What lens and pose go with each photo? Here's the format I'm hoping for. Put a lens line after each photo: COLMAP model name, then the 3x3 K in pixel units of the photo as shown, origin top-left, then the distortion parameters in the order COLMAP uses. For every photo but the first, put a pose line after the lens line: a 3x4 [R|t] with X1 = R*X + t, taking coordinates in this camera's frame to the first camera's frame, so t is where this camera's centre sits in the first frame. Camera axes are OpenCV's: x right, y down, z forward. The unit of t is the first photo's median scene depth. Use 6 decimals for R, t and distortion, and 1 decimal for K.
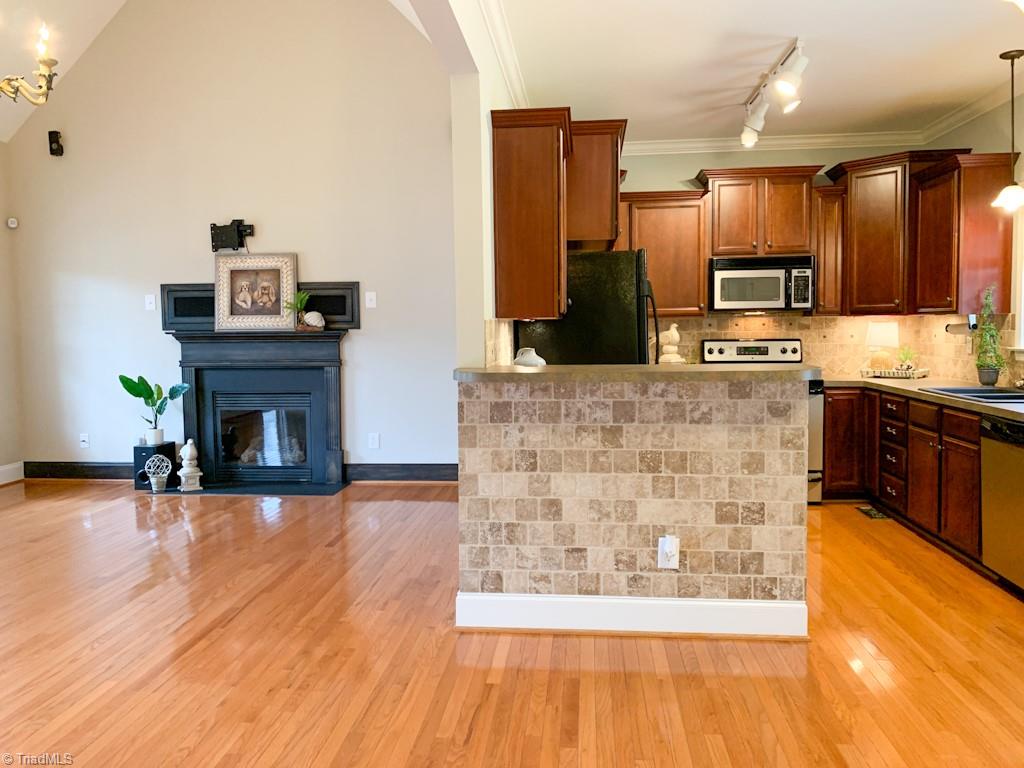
lens RADIAL K [[779.4, 0, 513.4], [0, 779.4, 367.9], [0, 0, 1]] dist [0.046310, -0.059939]
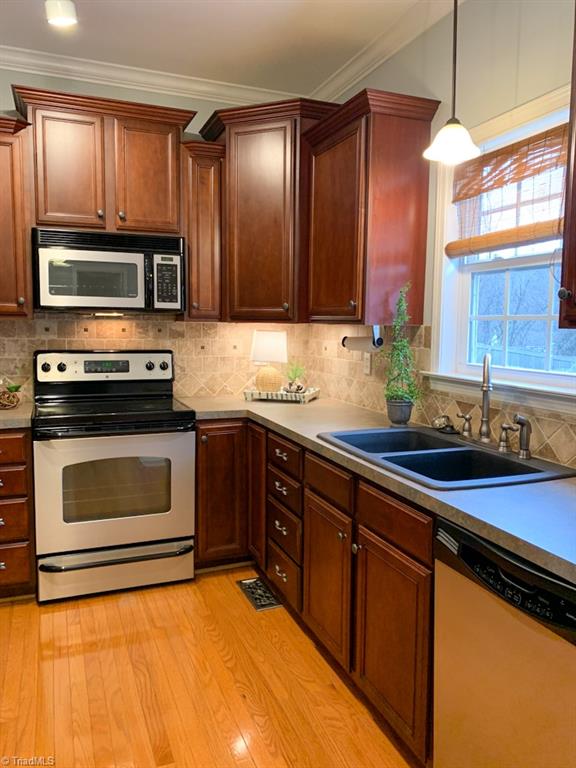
lens RADIAL K [[584.6, 0, 286.9], [0, 584.6, 376.6], [0, 0, 1]] dist [0.046310, -0.059939]
pose [[0.890788, -0.020008, 0.453978, 0.237092], [0.002061, 0.999198, 0.039993, -0.038986], [-0.454414, -0.034689, 0.890115, 0.506450]]
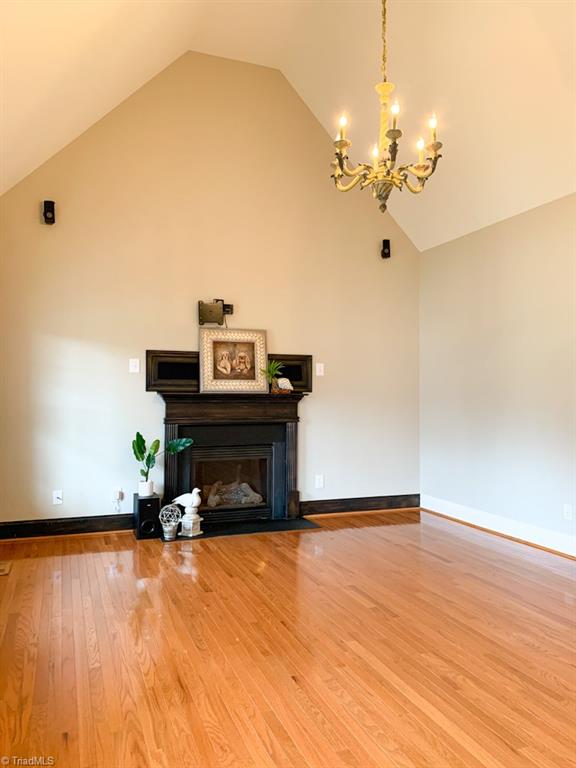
lens RADIAL K [[584.6, 0, 290.0], [0, 584.6, 380.0], [0, 0, 1]] dist [0.046310, -0.059939]
pose [[0.891580, 0.024585, 0.452195, -0.797705], [0.011143, 0.997032, -0.076177, 0.001614], [-0.452726, 0.072956, 0.888660, 0.212440]]
